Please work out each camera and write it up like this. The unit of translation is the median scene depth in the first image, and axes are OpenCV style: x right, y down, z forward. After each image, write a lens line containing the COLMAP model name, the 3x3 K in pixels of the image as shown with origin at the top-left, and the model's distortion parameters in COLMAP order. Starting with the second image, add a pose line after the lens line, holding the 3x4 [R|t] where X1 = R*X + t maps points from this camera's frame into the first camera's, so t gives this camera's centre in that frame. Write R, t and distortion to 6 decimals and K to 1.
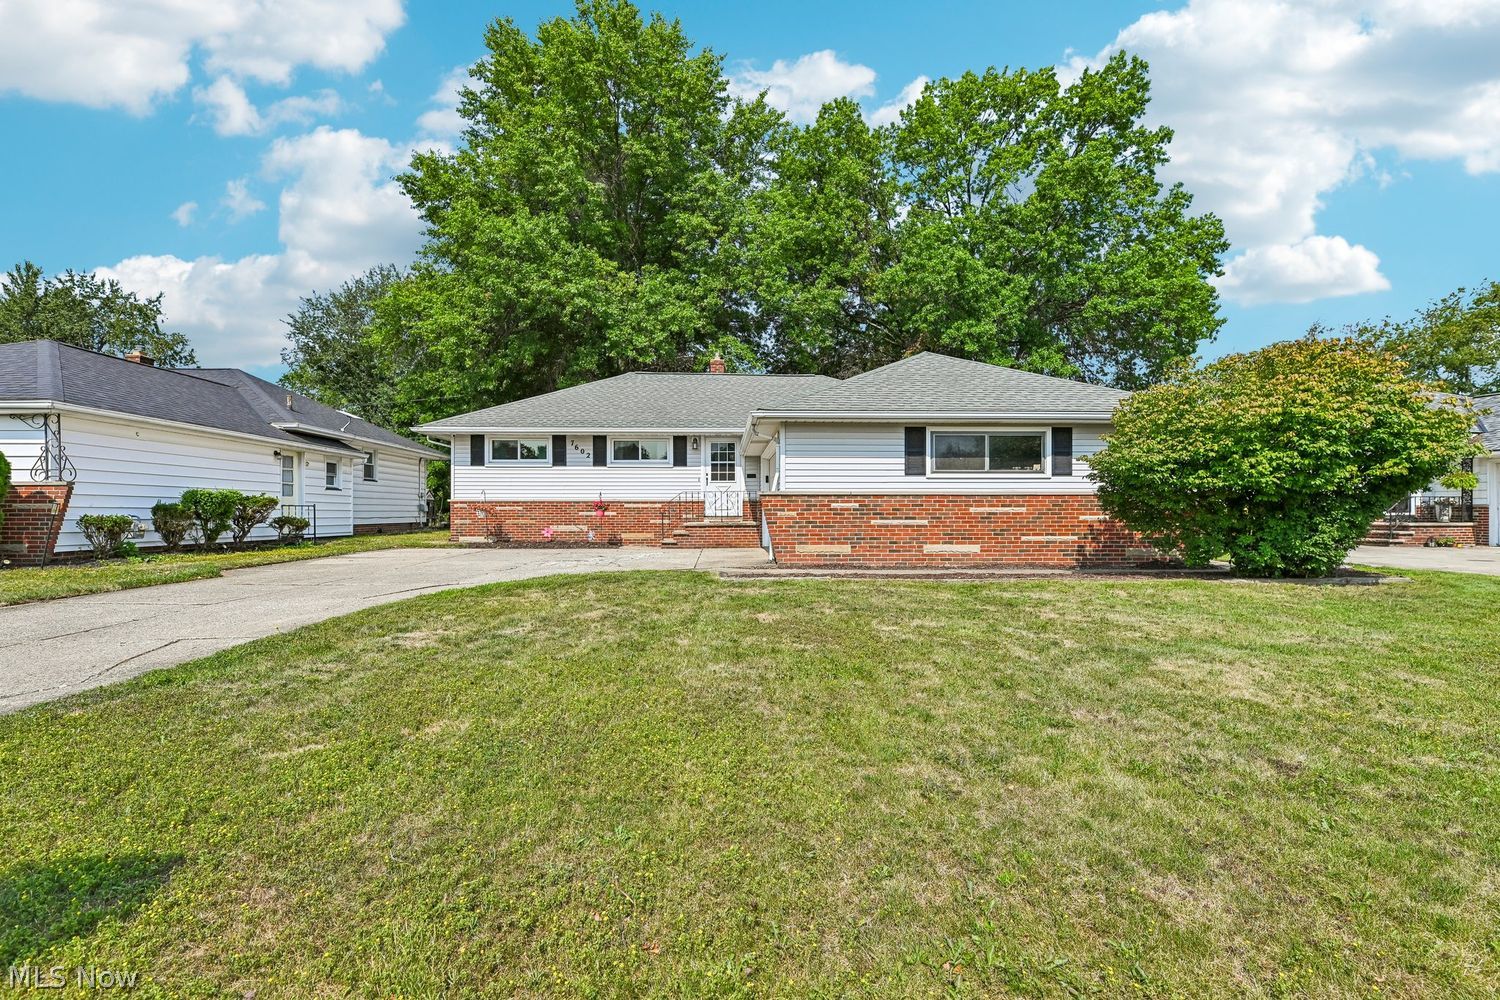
lens RADIAL K [[671.2, 0, 749.7], [0, 671.2, 508.5], [0, 0, 1]] dist [0.001638, -0.001914]
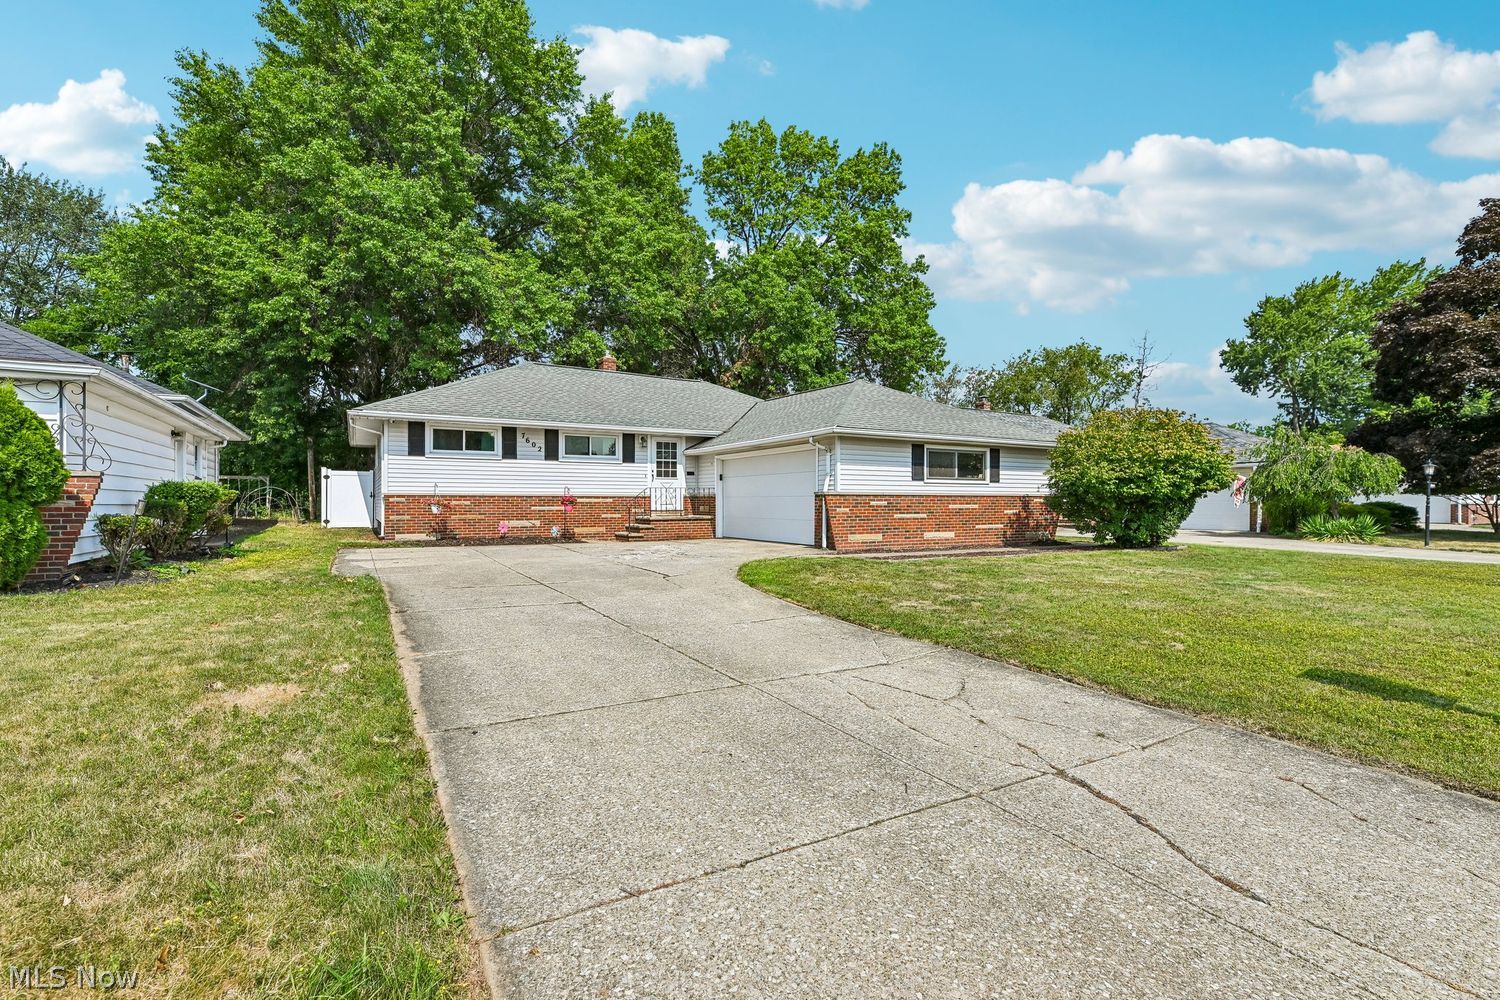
lens RADIAL K [[671.2, 0, 753.7], [0, 671.2, 497.7], [0, 0, 1]] dist [0.001638, -0.001914]
pose [[0.884354, 0.005134, 0.466789, -0.425745], [-0.004552, 0.999987, -0.002375, -0.006988], [-0.466795, -0.000025, 0.884366, -0.015345]]
